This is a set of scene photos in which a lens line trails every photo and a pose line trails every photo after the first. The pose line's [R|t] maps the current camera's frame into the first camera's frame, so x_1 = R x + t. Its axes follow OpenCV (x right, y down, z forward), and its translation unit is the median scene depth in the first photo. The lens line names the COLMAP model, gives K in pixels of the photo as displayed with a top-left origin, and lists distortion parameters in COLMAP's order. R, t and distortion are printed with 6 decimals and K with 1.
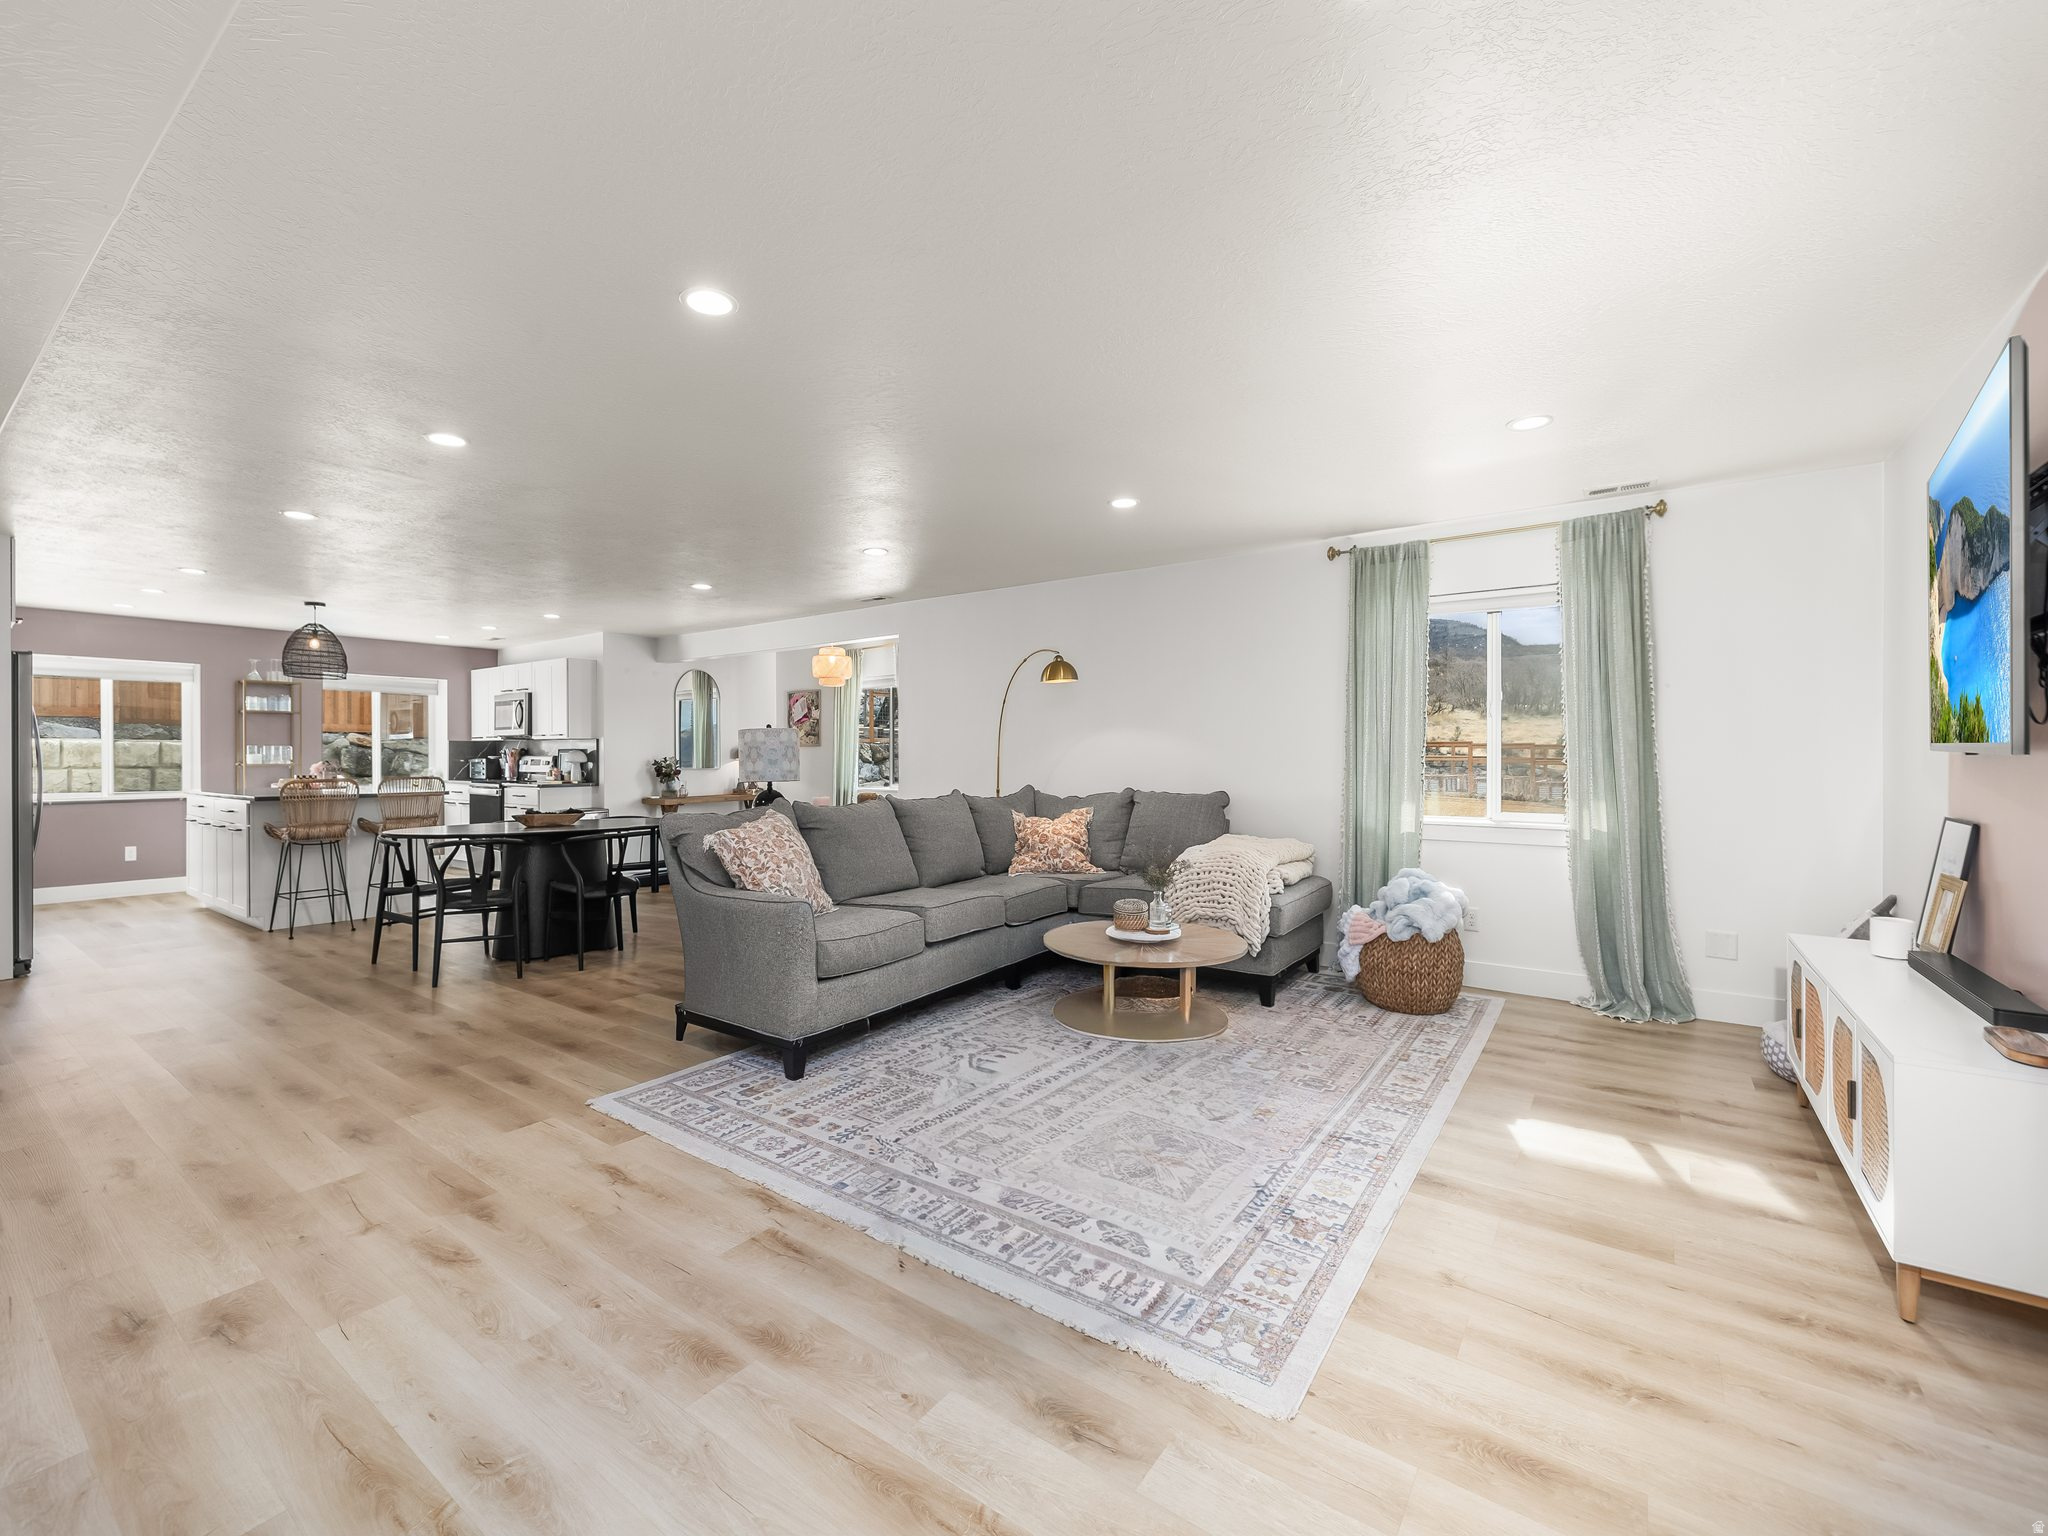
lens RADIAL K [[865.9, 0, 1002.0], [0, 865.9, 761.7], [0, 0, 1]] dist [0.001436, -0.000791]
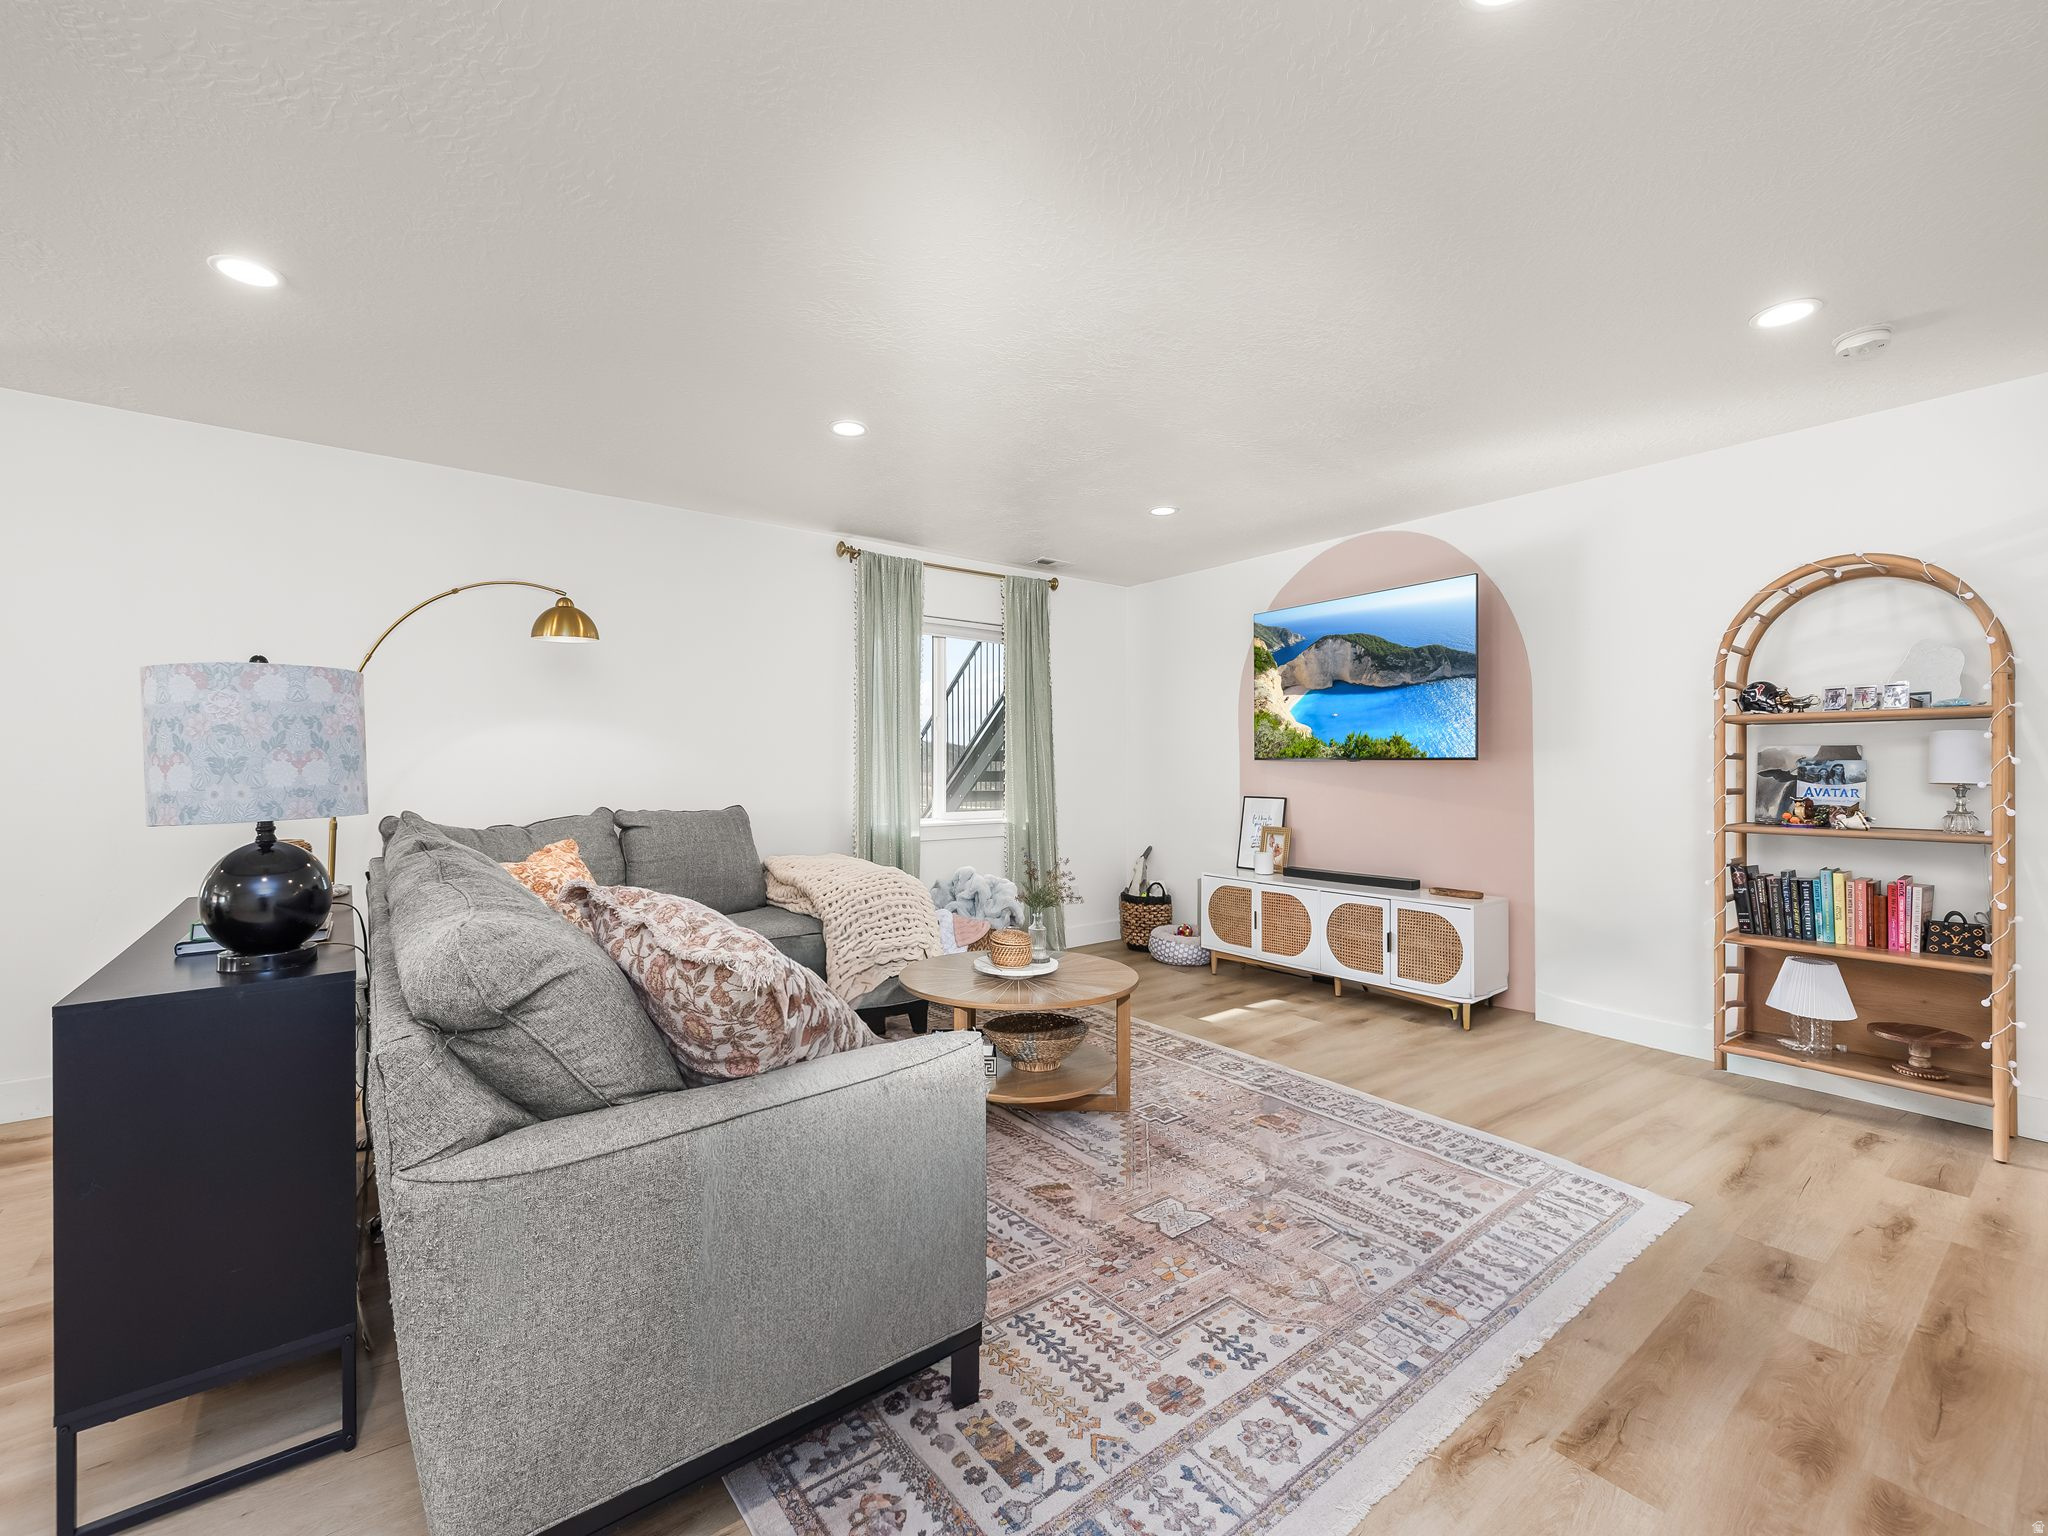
lens RADIAL K [[865.9, 0, 1011.5], [0, 865.9, 765.3], [0, 0, 1]] dist [0.001436, -0.000791]
pose [[0.281920, 0.006048, 0.959419, -0.794441], [0.008910, 0.999921, -0.008921, 0.009826], [-0.959397, 0.011063, 0.281843, 0.931081]]
